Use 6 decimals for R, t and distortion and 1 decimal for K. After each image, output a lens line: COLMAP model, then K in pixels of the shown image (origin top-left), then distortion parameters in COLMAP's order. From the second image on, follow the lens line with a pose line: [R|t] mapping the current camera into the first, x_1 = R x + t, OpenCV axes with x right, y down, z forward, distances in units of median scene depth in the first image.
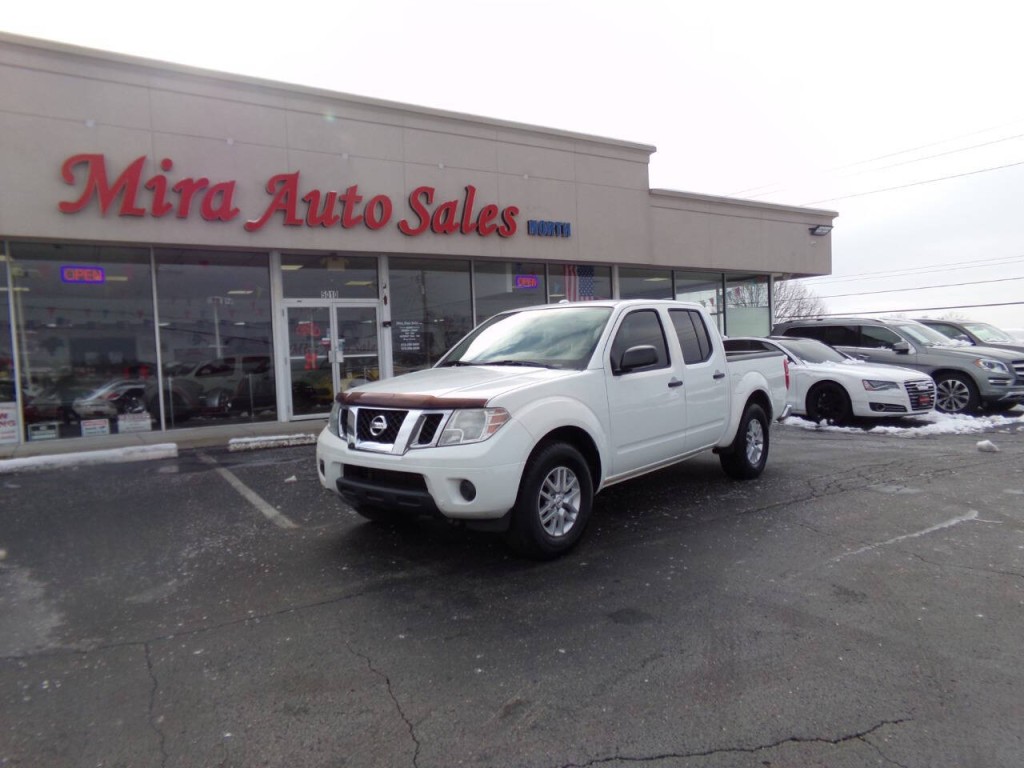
lens RADIAL K [[710.9, 0, 513.5], [0, 710.9, 374.2], [0, 0, 1]] dist [-0.040688, 0.071670]
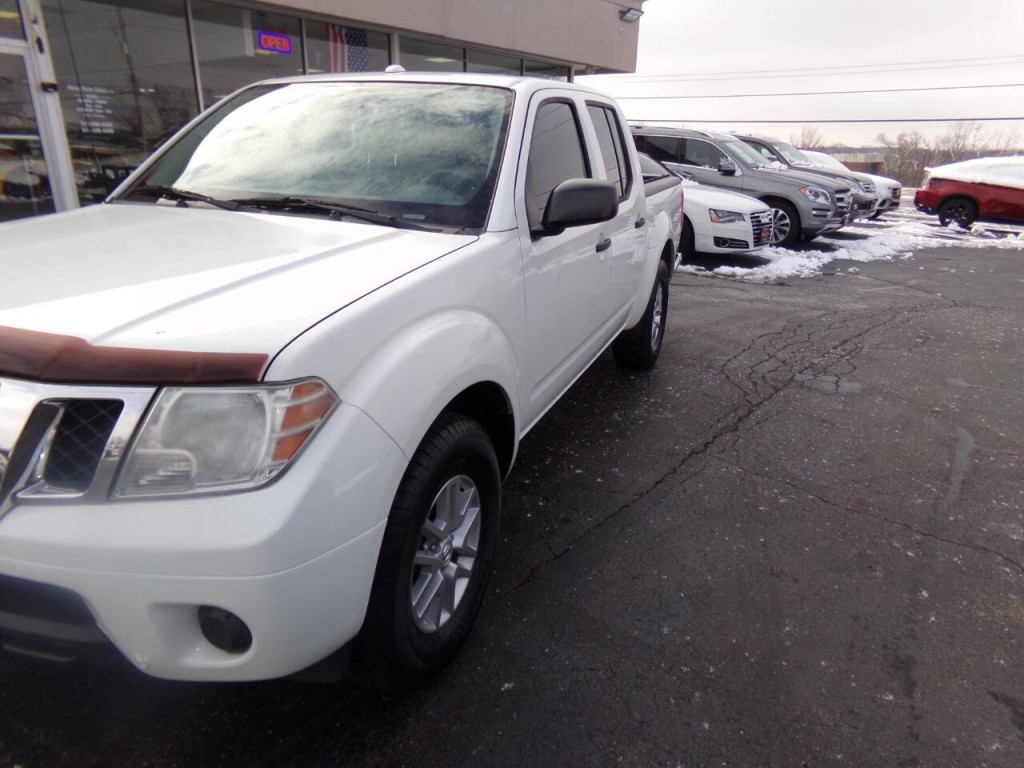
lens RADIAL K [[710.9, 0, 512.4], [0, 710.9, 387.5], [0, 0, 1]] dist [-0.040688, 0.071670]
pose [[0.942043, -0.053291, 0.331232, -0.013855], [-0.046686, 0.956874, 0.286728, -0.017345], [-0.332227, -0.285575, 0.898928, 0.236014]]
